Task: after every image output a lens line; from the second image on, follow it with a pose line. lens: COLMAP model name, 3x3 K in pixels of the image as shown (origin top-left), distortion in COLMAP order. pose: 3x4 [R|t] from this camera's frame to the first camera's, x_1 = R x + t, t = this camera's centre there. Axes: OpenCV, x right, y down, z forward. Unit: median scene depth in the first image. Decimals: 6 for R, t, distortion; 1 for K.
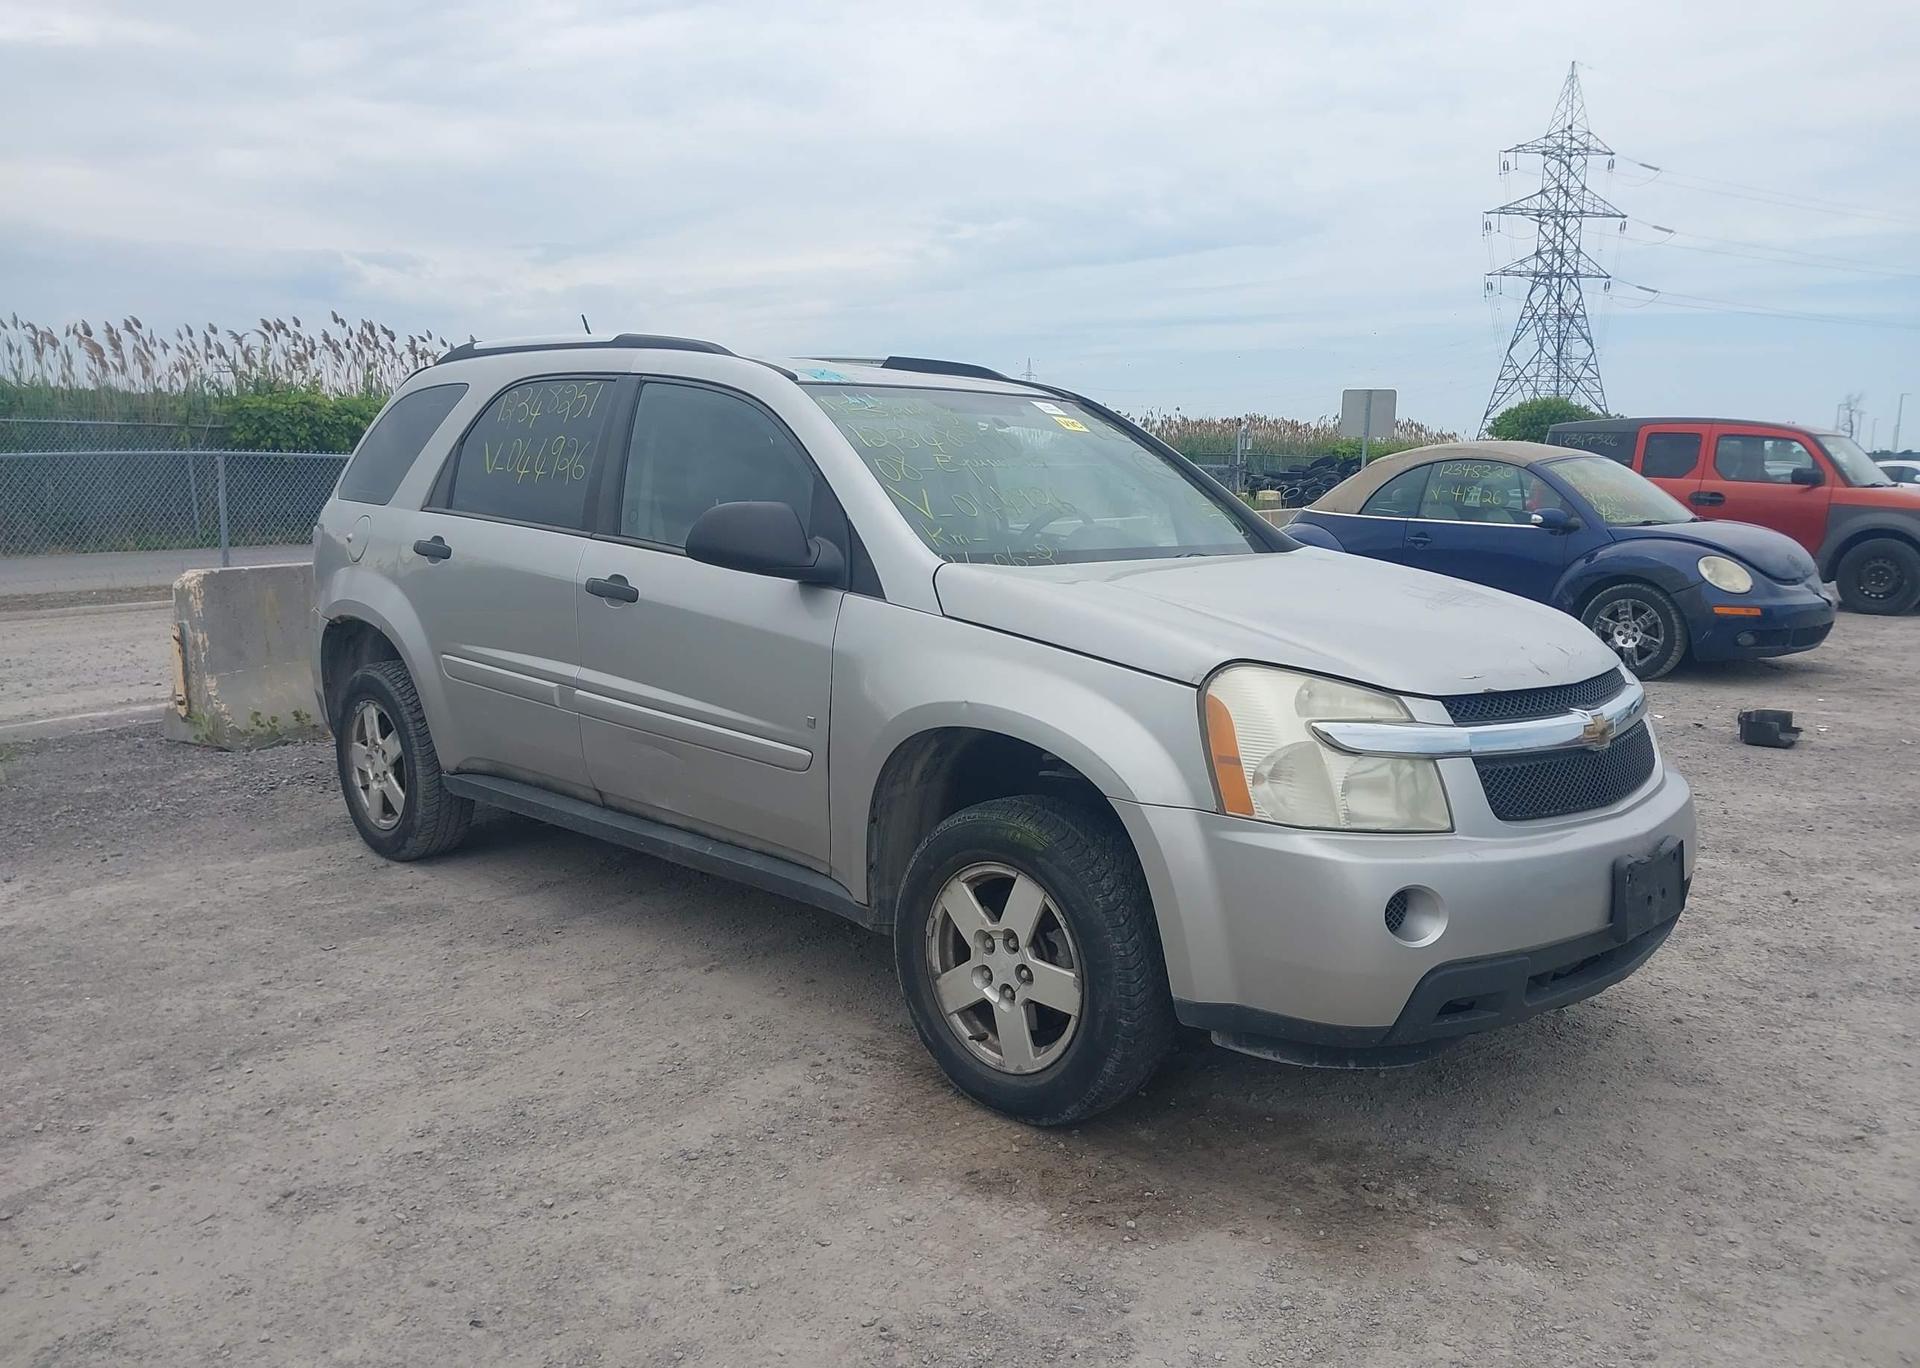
lens RADIAL K [[1481.3, 0, 960.0], [0, 1481.3, 684.0], [0, 0, 1]] dist [0.092553, -0.162740]
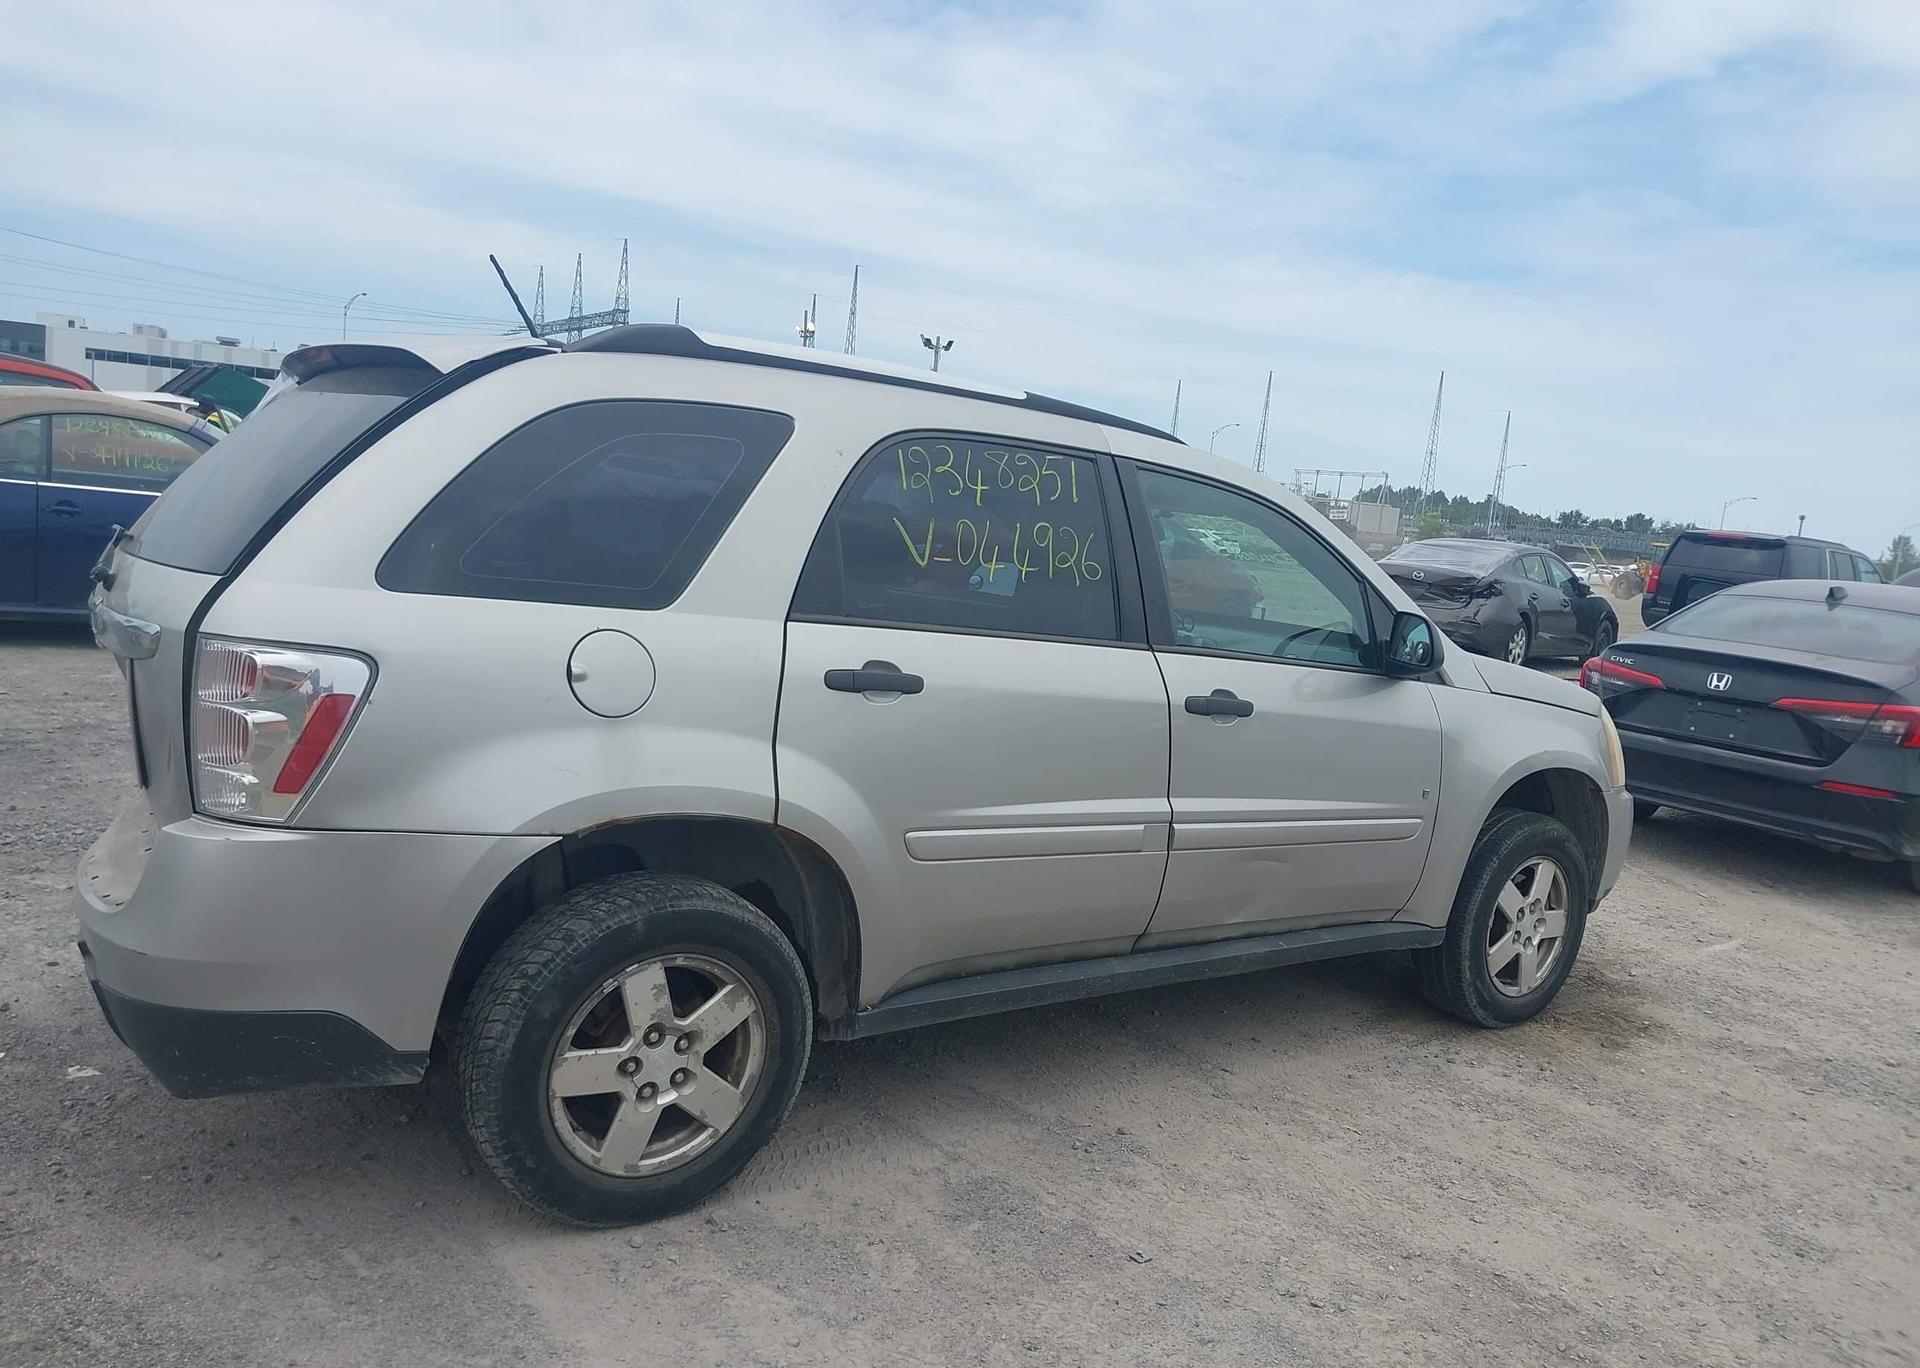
lens RADIAL K [[1492.8, 0, 960.0], [0, 1492.8, 684.0], [0, 0, 1]] dist [0.095547, -0.157830]
pose [[0.161745, -0.117346, 0.979831, -1.177965], [0.050718, 0.992581, 0.110501, -0.189602], [-0.985528, 0.031822, 0.166497, 1.017634]]
